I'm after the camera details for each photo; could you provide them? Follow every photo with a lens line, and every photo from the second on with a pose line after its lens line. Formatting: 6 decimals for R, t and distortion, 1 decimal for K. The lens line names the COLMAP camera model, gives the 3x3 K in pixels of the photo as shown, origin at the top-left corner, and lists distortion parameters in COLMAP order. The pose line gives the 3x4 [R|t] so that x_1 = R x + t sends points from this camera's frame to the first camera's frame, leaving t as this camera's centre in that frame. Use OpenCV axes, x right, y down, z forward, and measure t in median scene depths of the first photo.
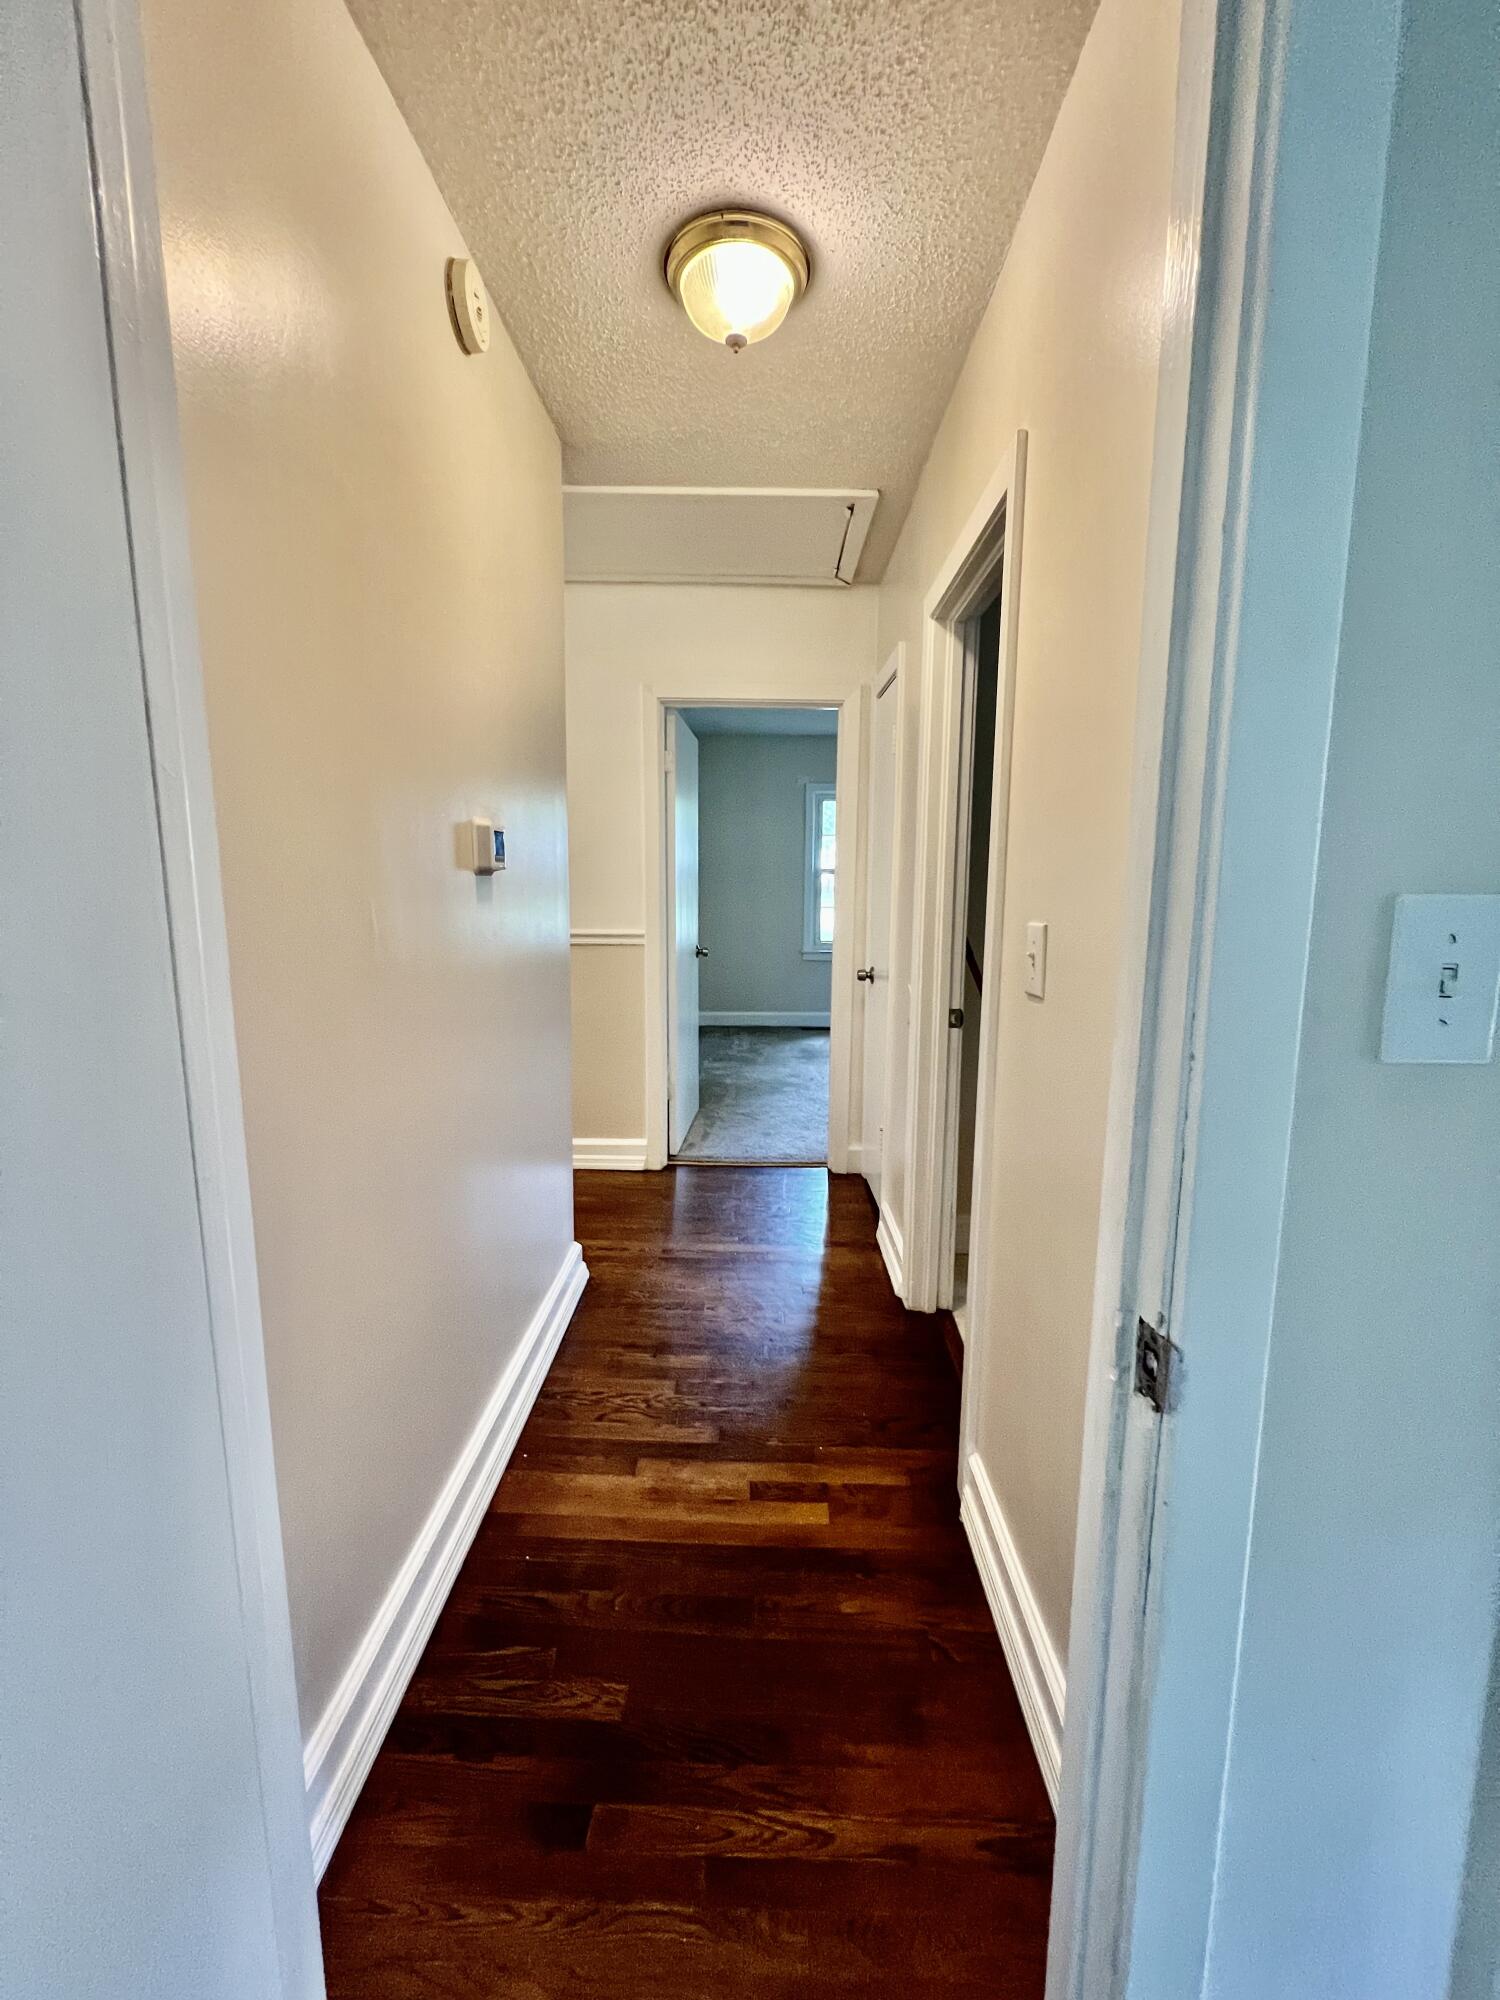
lens RADIAL K [[797.3, 0, 750.0], [0, 797.3, 1000.0], [0, 0, 1]] dist [-0.000368, -0.000332]
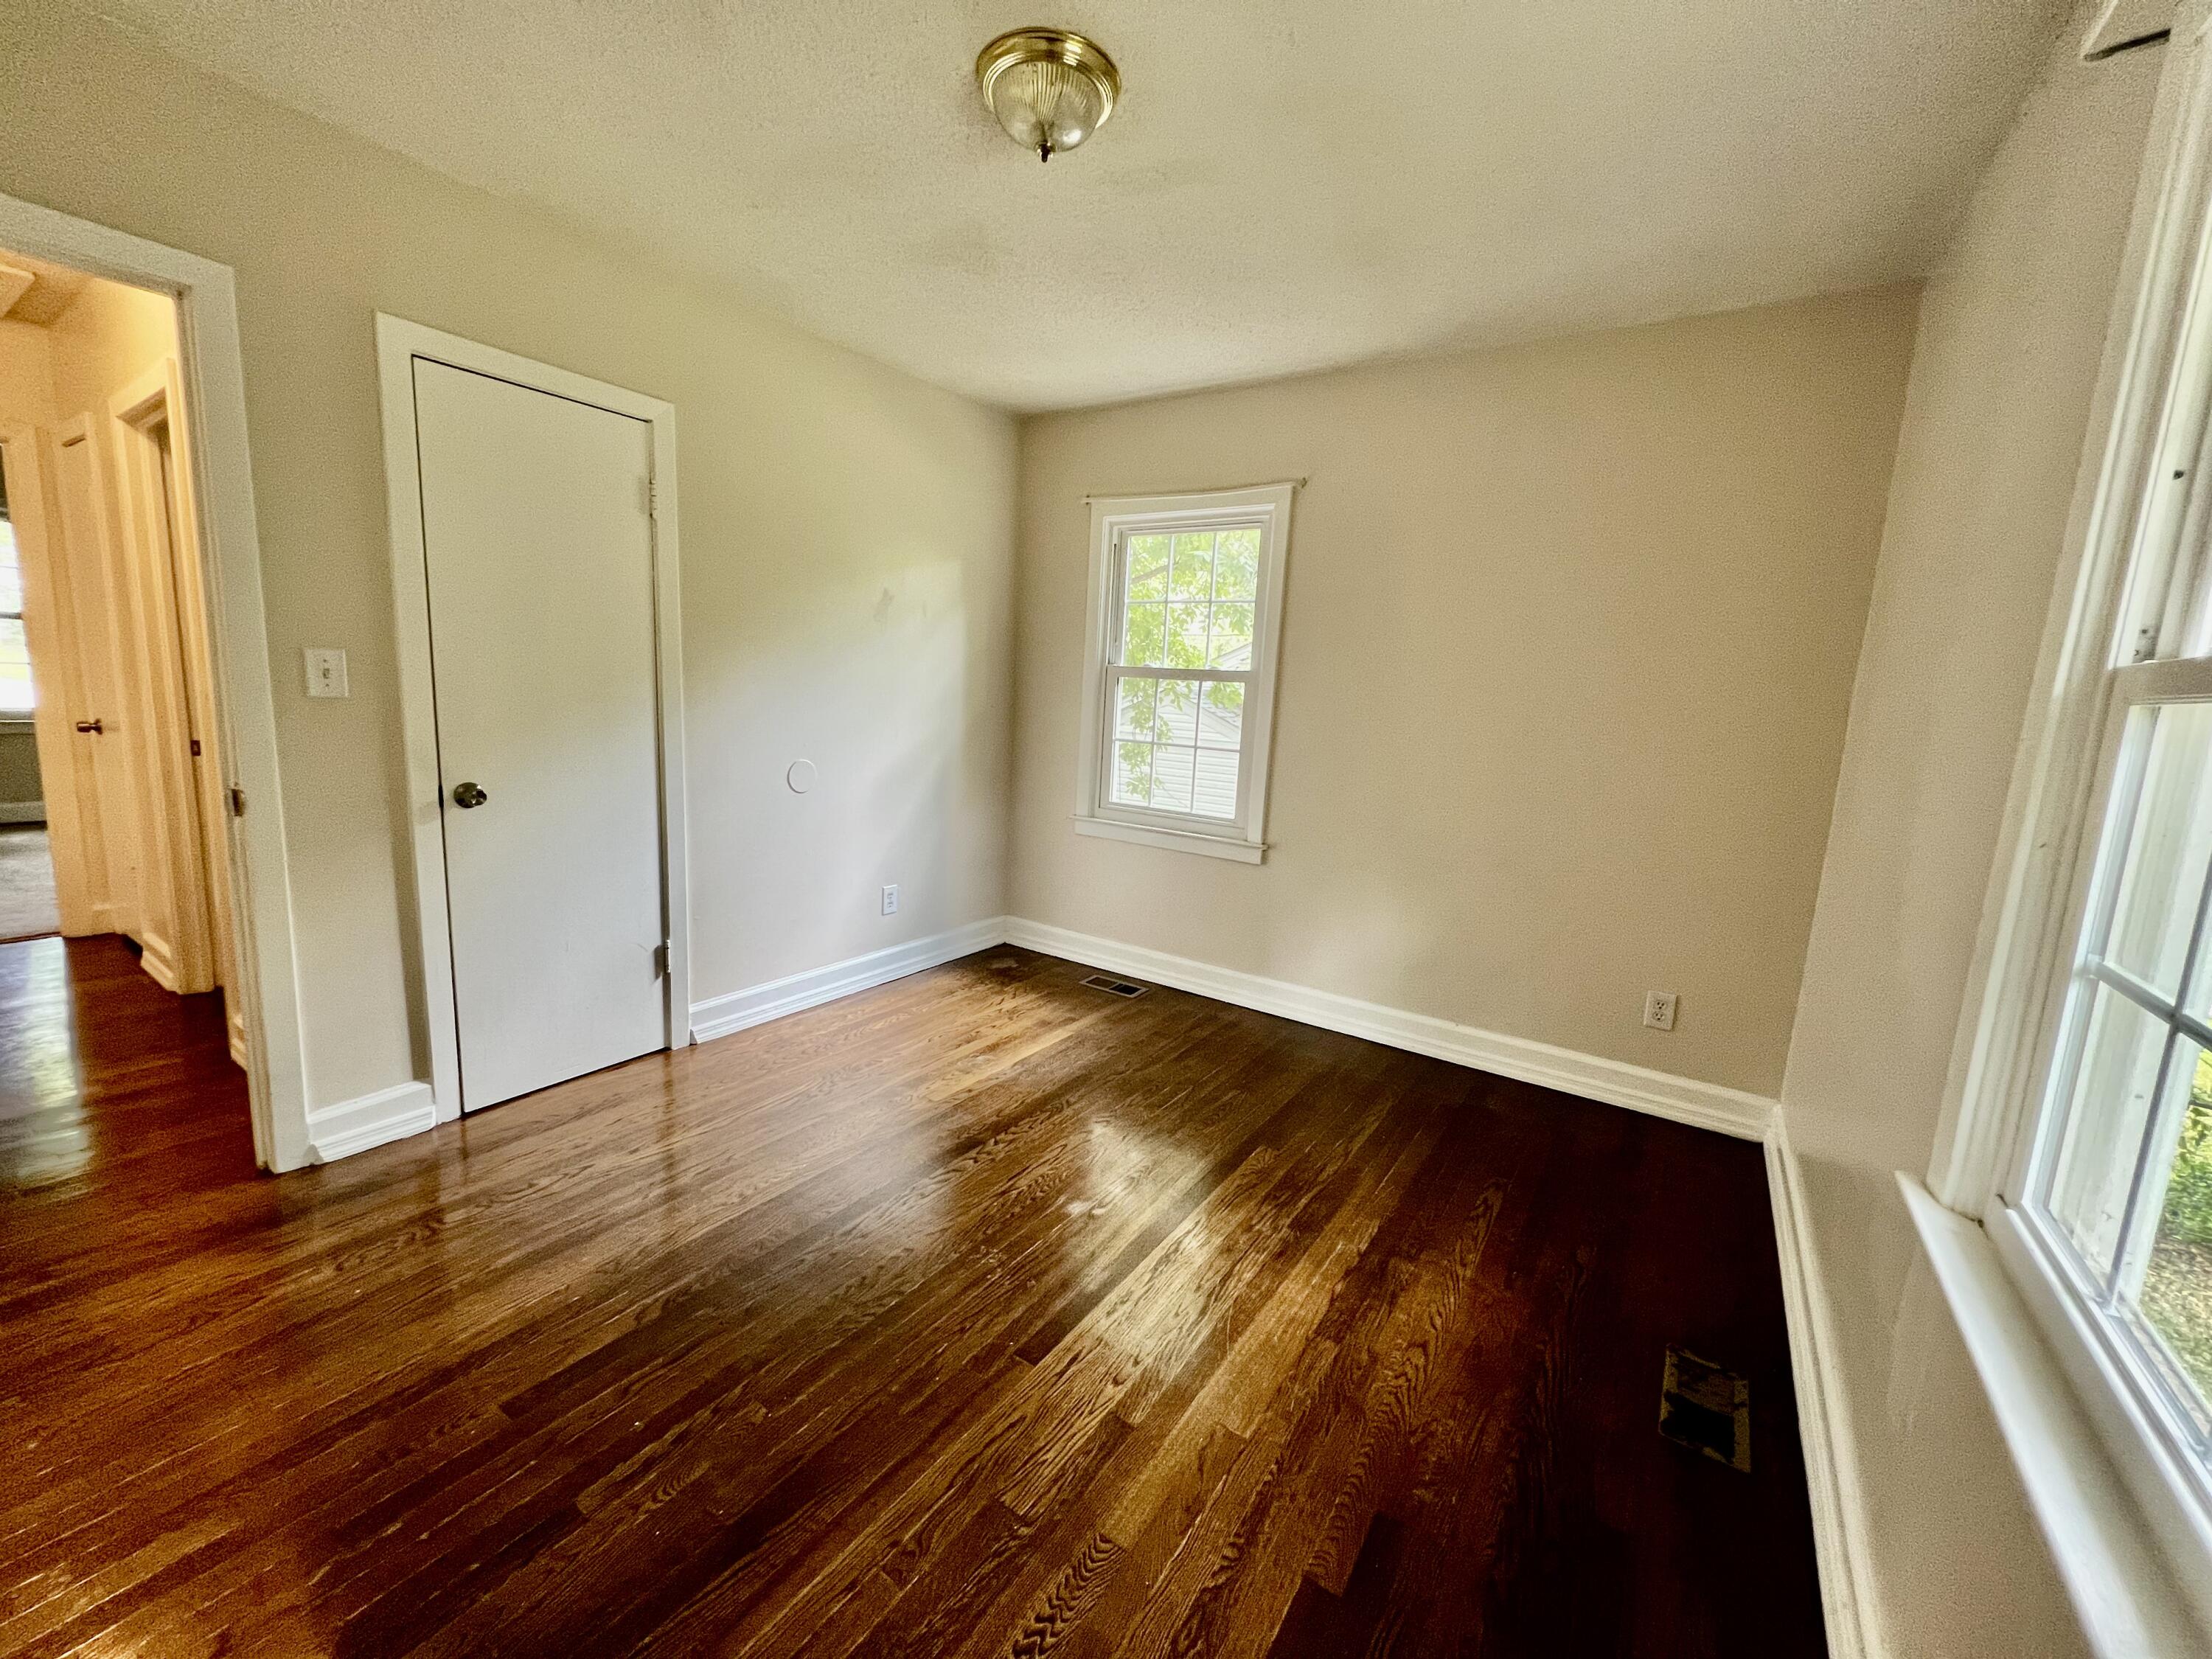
lens RADIAL K [[909.0, 0, 1106.0], [0, 909.0, 829.5], [0, 0, 1]] dist [0.001784, 0.000114]
pose [[0.559710, -0.102263, 0.822355, -0.105688], [0.070600, 0.994633, 0.075635, 0.115783], [-0.825676, 0.015724, 0.563926, -0.784295]]
